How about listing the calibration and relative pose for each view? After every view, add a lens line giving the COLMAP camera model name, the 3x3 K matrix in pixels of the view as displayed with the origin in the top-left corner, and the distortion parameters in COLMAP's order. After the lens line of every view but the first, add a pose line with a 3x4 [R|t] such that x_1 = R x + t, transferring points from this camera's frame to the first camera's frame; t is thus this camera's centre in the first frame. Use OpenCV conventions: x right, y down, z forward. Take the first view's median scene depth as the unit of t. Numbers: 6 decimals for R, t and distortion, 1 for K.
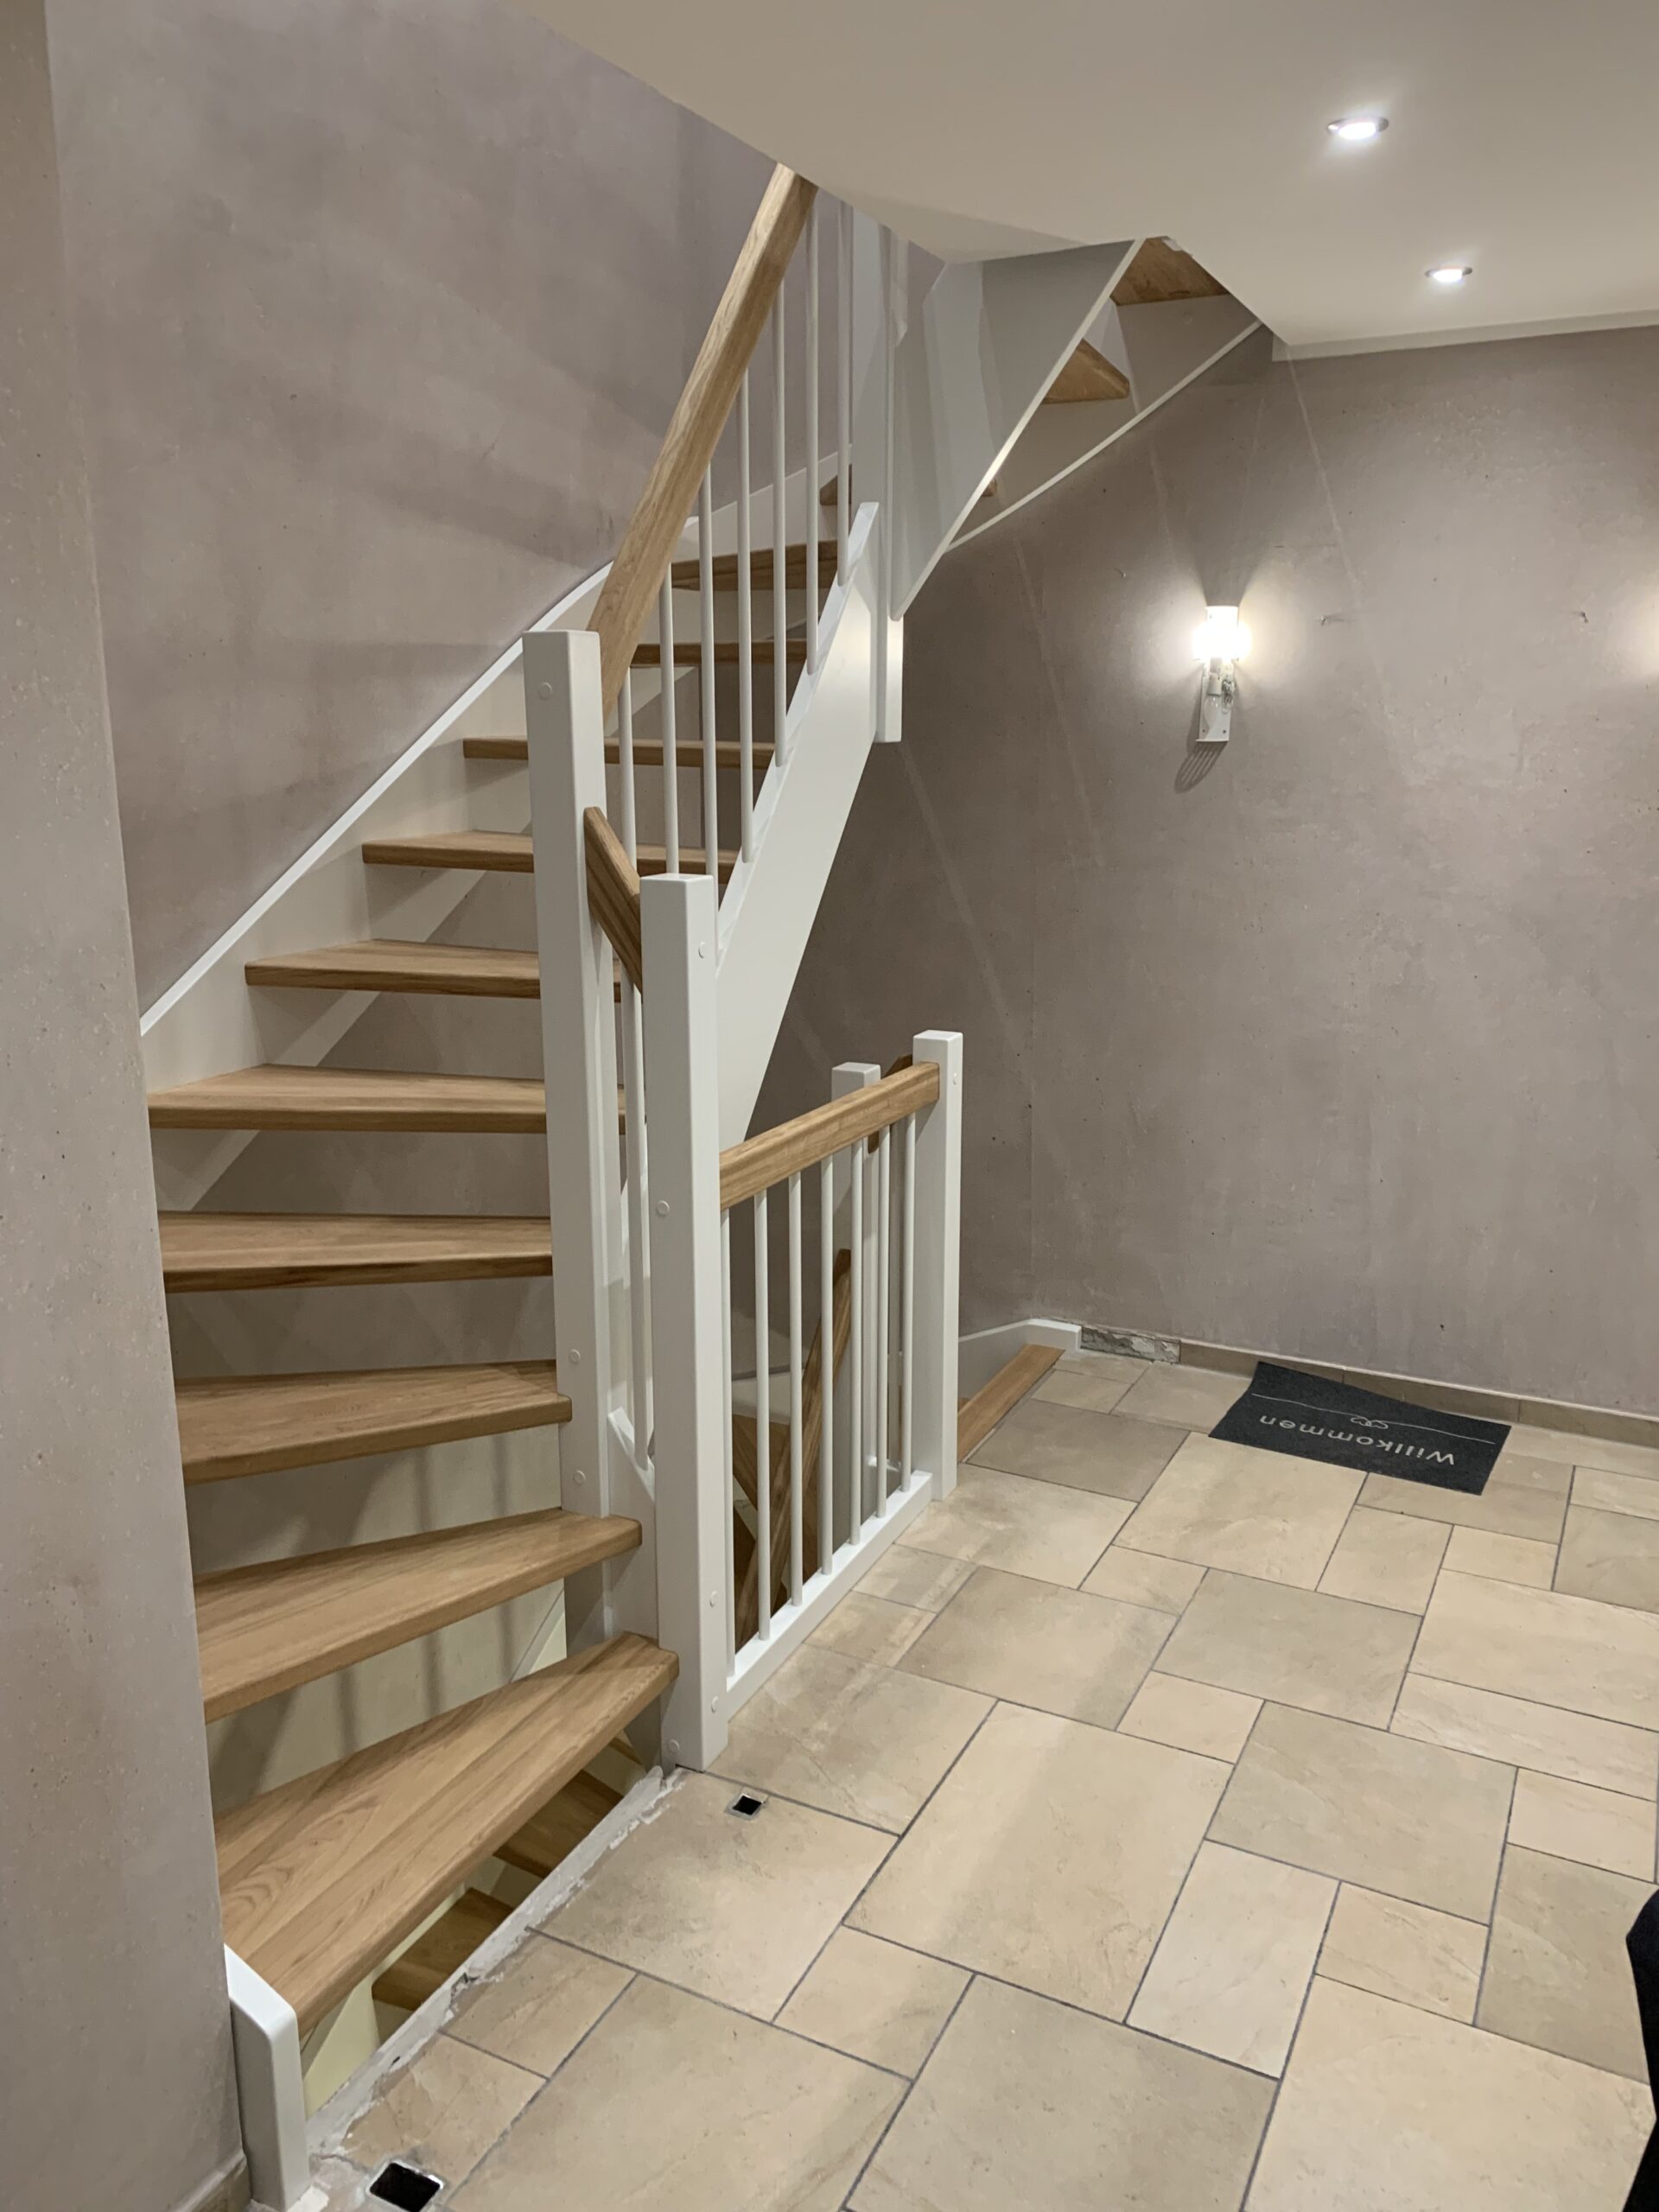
lens RADIAL K [[1701.1, 0, 842.4], [0, 1701.1, 1090.4], [0, 0, 1]] dist [0.036048, -0.024277]
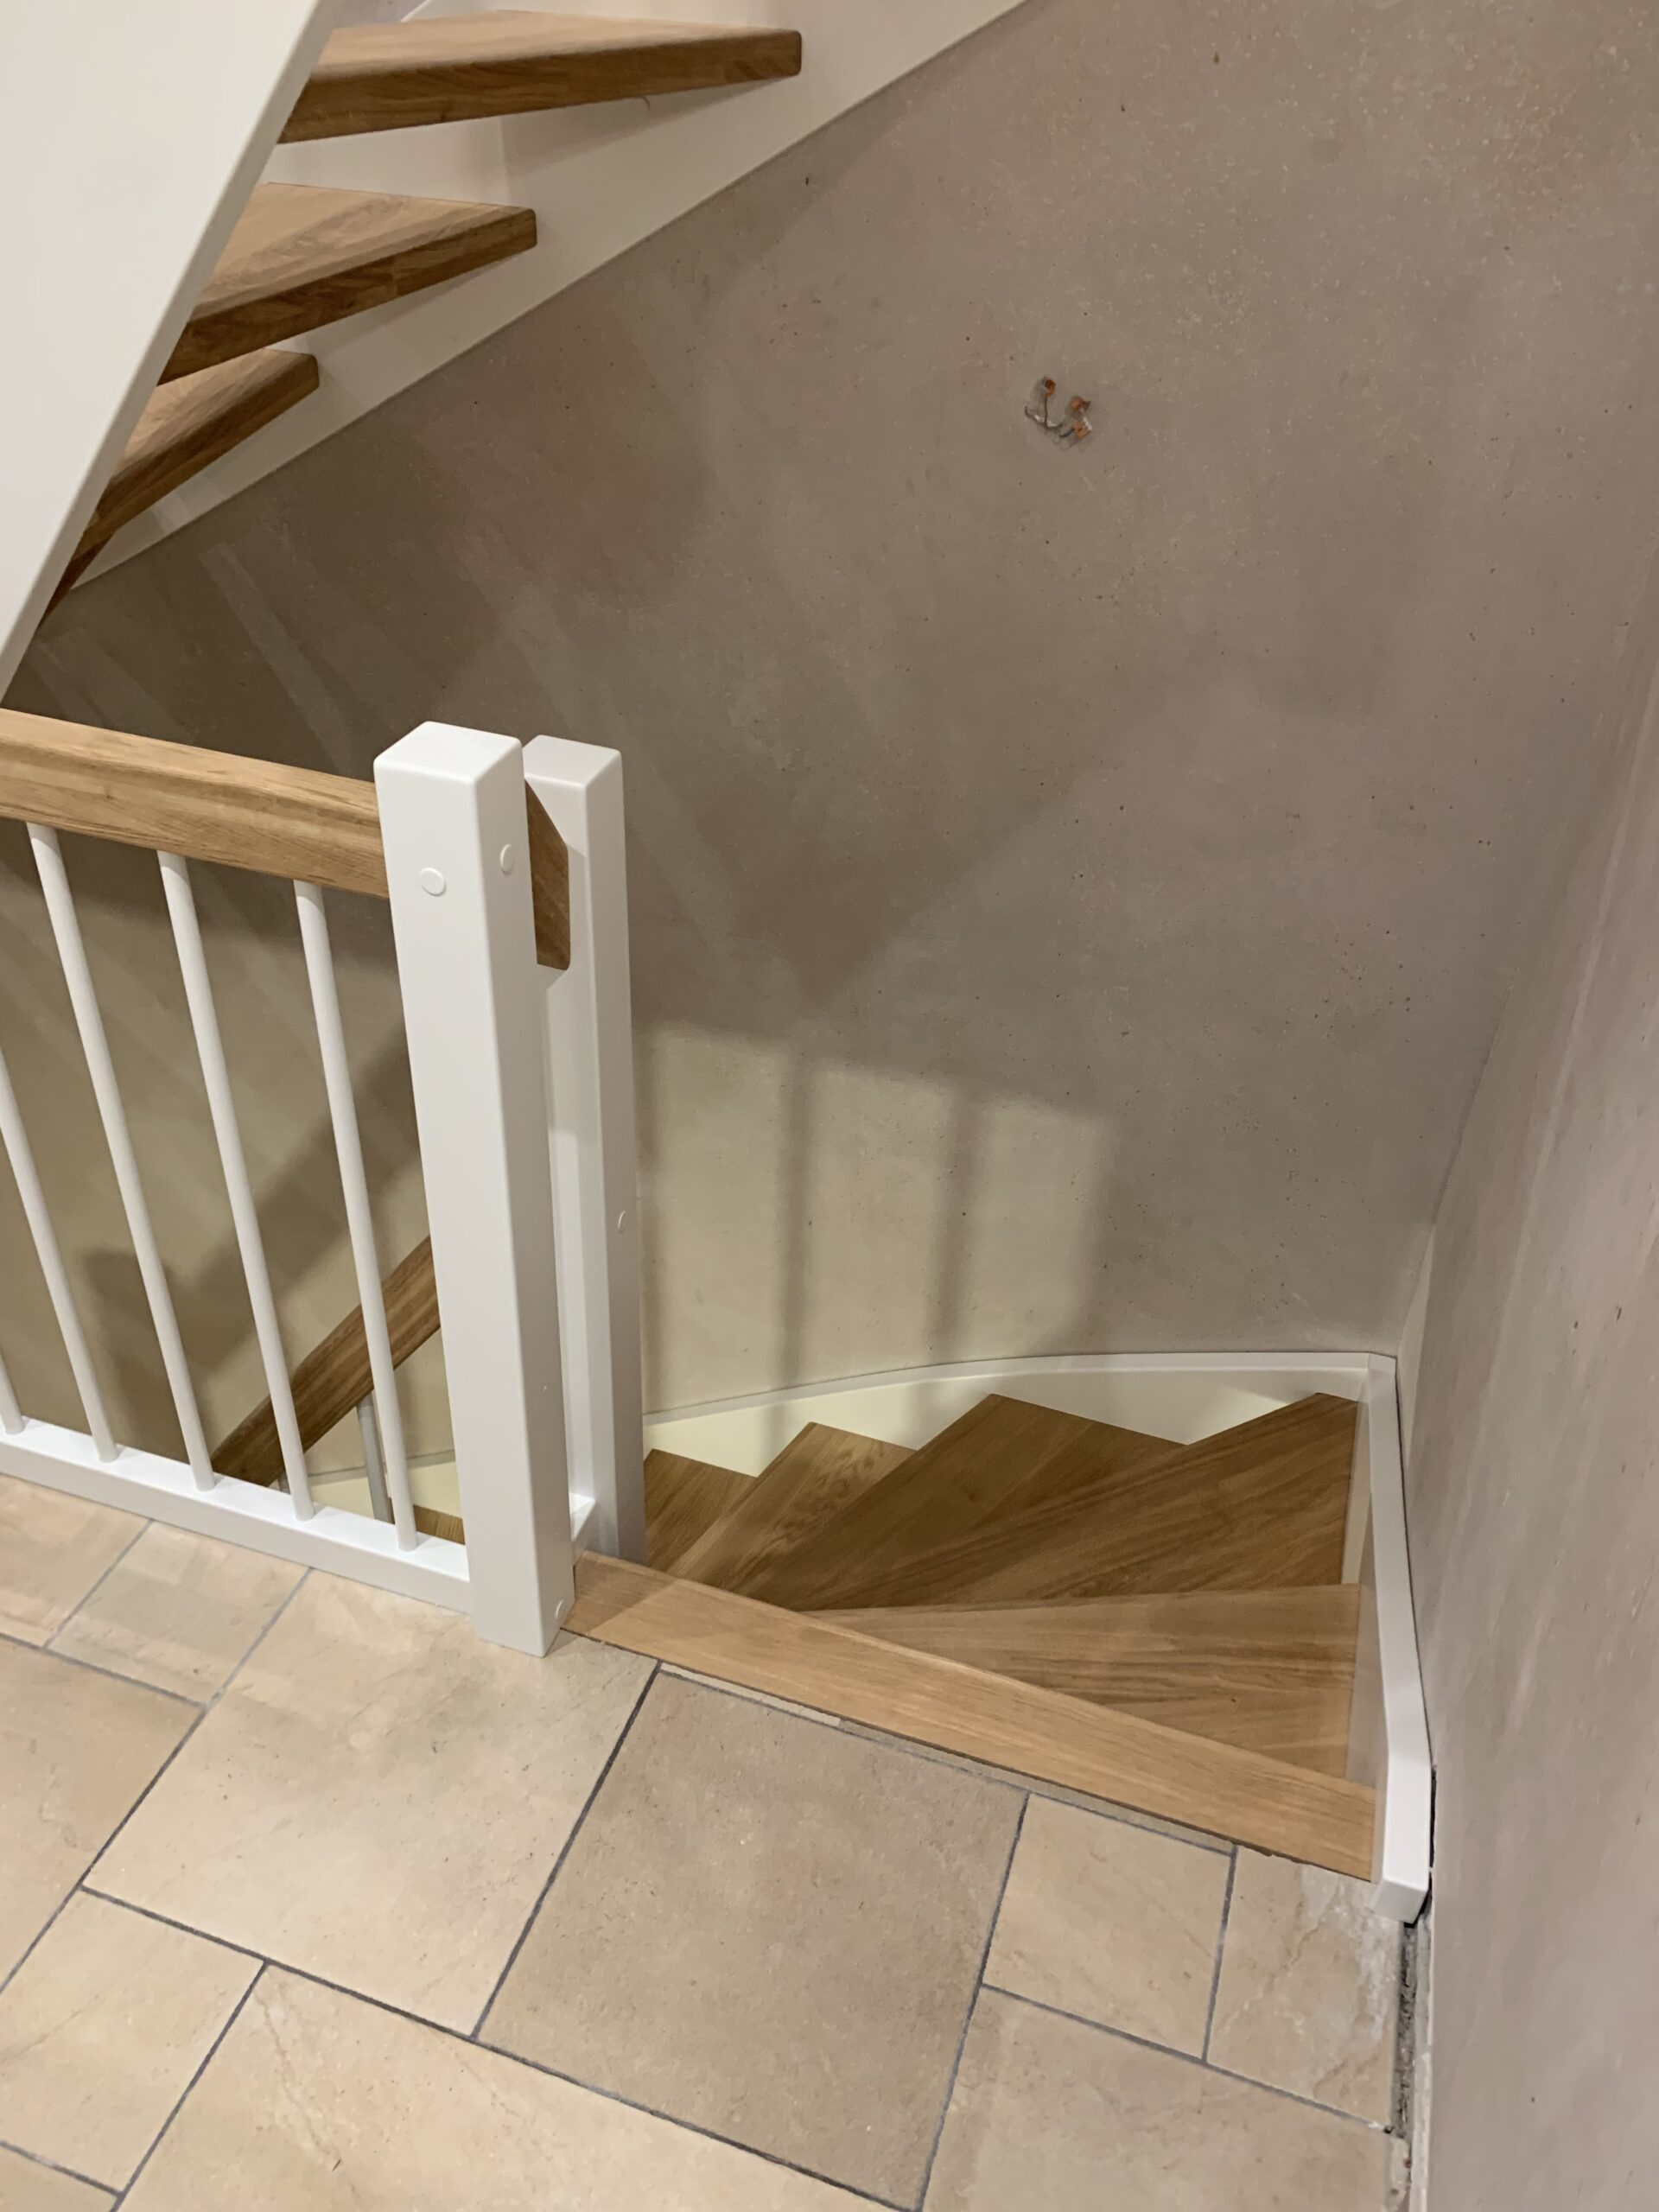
lens RADIAL K [[1701.1, 0, 815.4], [0, 1701.1, 1126.5], [0, 0, 1]] dist [0.036048, -0.024277]
pose [[0.129401, 0.589230, -0.797536, 0.502157], [-0.262198, 0.796003, 0.545556, -0.233207], [0.956299, 0.138516, 0.257499, 1.234865]]
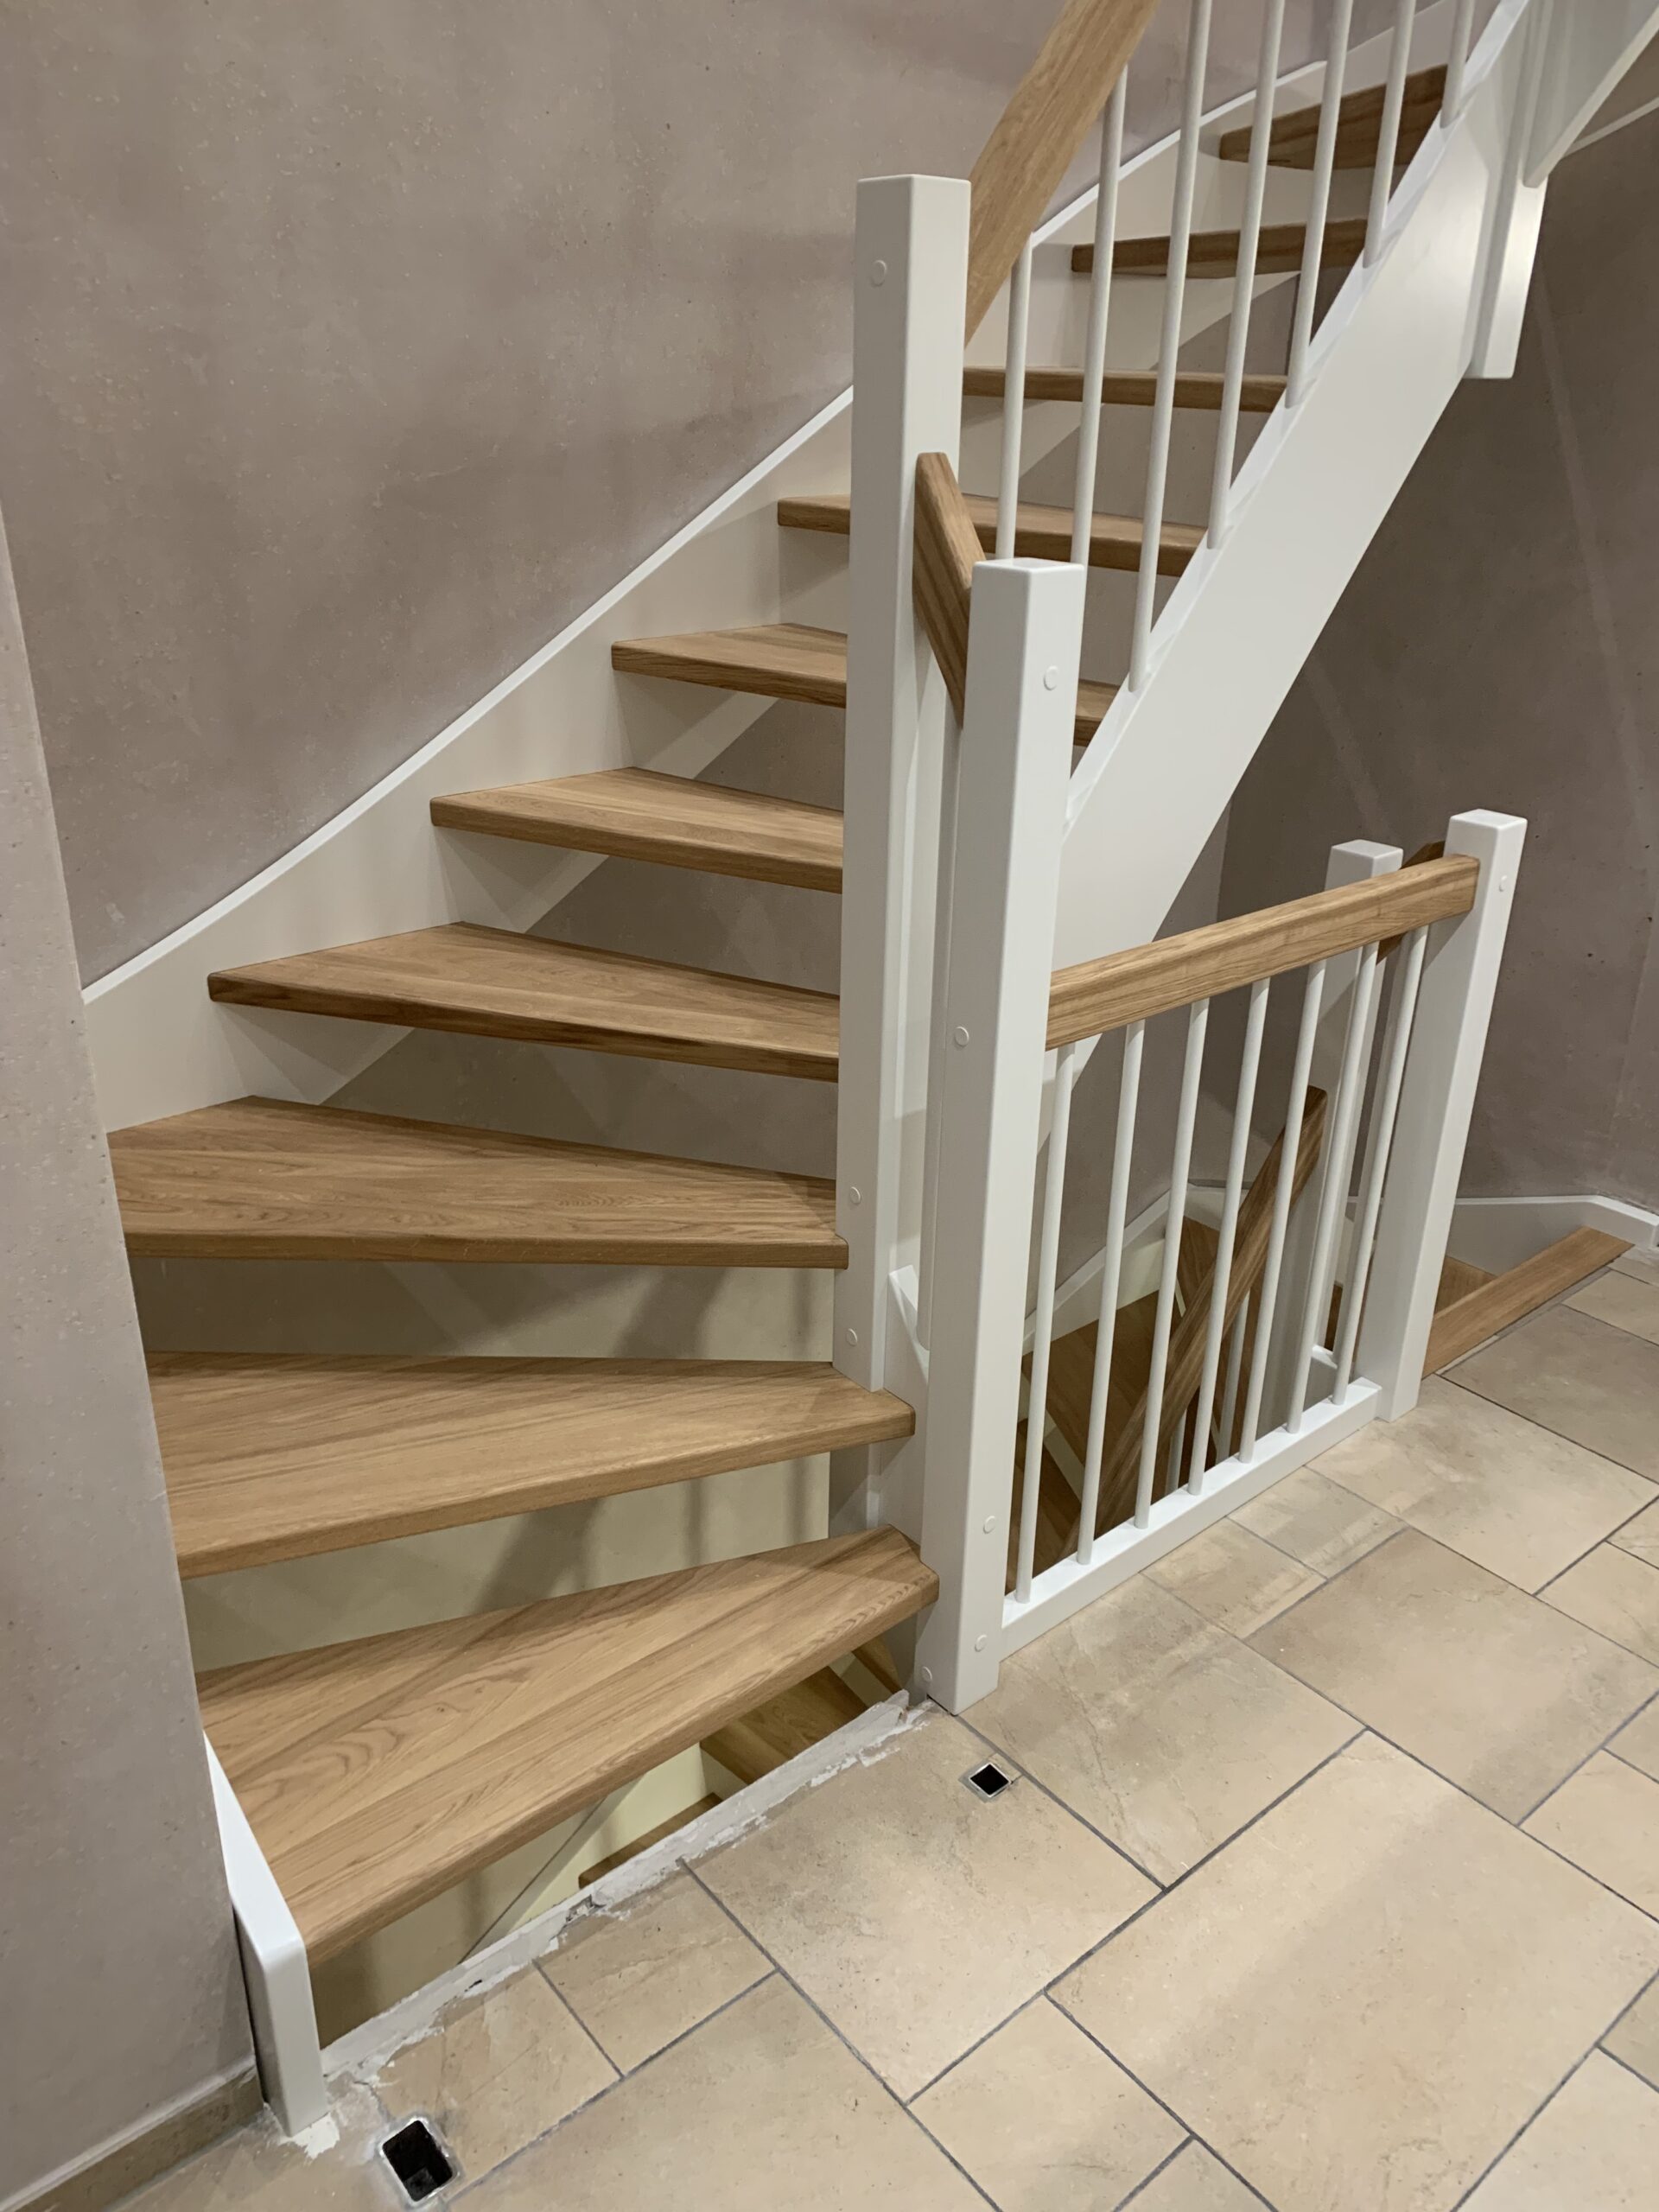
lens RADIAL K [[1701.1, 0, 816.8], [0, 1701.1, 1109.4], [0, 0, 1]] dist [0.036048, -0.024277]
pose [[0.916458, 0.175812, -0.359436, 0.097433], [-0.105739, 0.972777, 0.206214, -0.040330], [0.385906, -0.150980, 0.910100, 0.275957]]
